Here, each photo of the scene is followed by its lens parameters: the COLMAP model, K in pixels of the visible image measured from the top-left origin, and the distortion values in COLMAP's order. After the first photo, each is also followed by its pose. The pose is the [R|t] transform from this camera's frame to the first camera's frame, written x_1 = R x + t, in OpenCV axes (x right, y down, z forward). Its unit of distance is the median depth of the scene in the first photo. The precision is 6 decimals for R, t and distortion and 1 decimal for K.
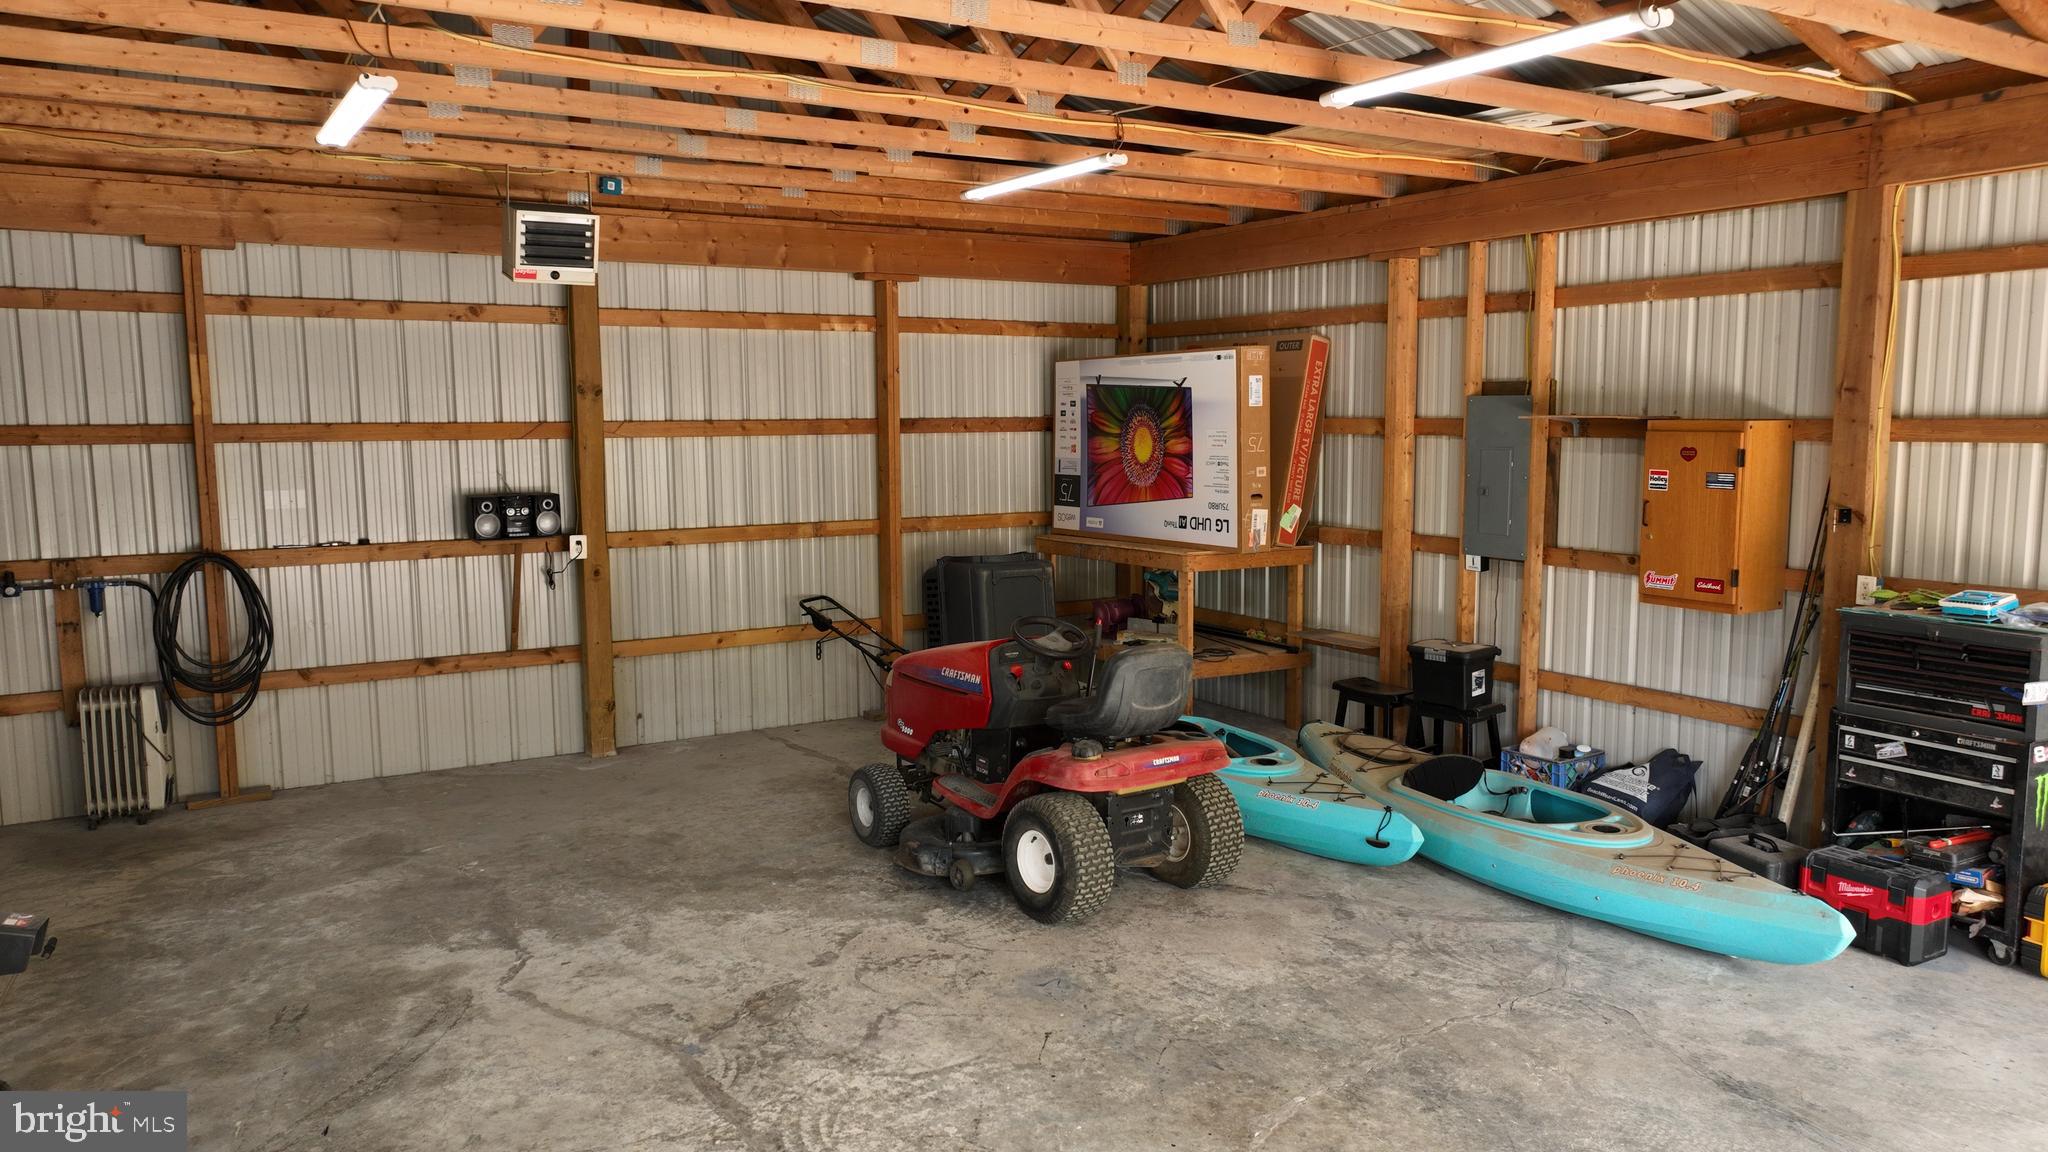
lens RADIAL K [[1446.4, 0, 1024.9], [0, 1446.4, 575.4], [0, 0, 1]] dist [0.004463, 0.009060]
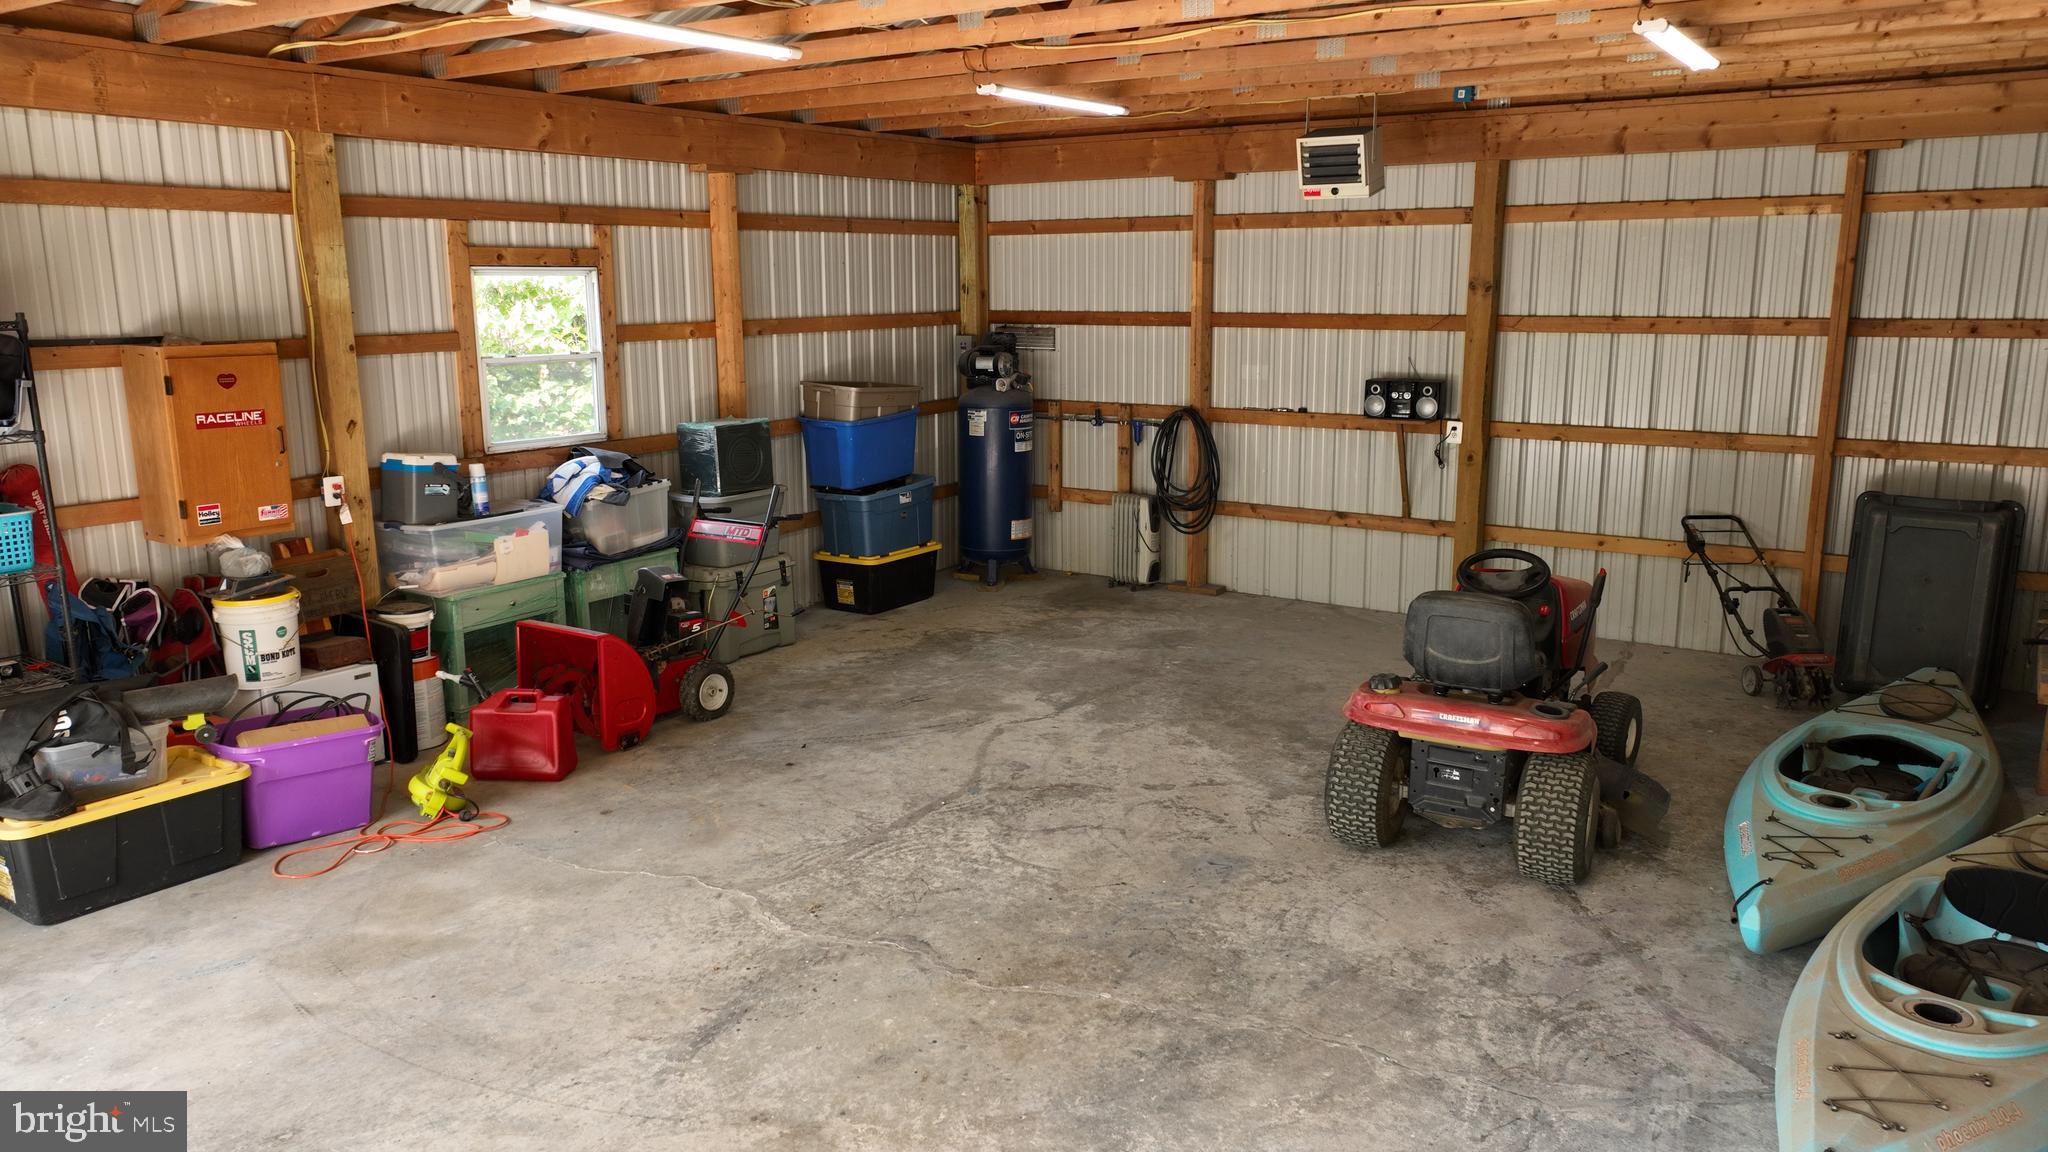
lens RADIAL K [[1446.4, 0, 1028.6], [0, 1446.4, 576.6], [0, 0, 1]] dist [0.004463, 0.009060]
pose [[0.415110, 0.188575, -0.890013, 0.777680], [-0.098624, 0.981844, 0.162033, -0.082175], [0.904410, 0.020515, 0.426171, 0.353209]]
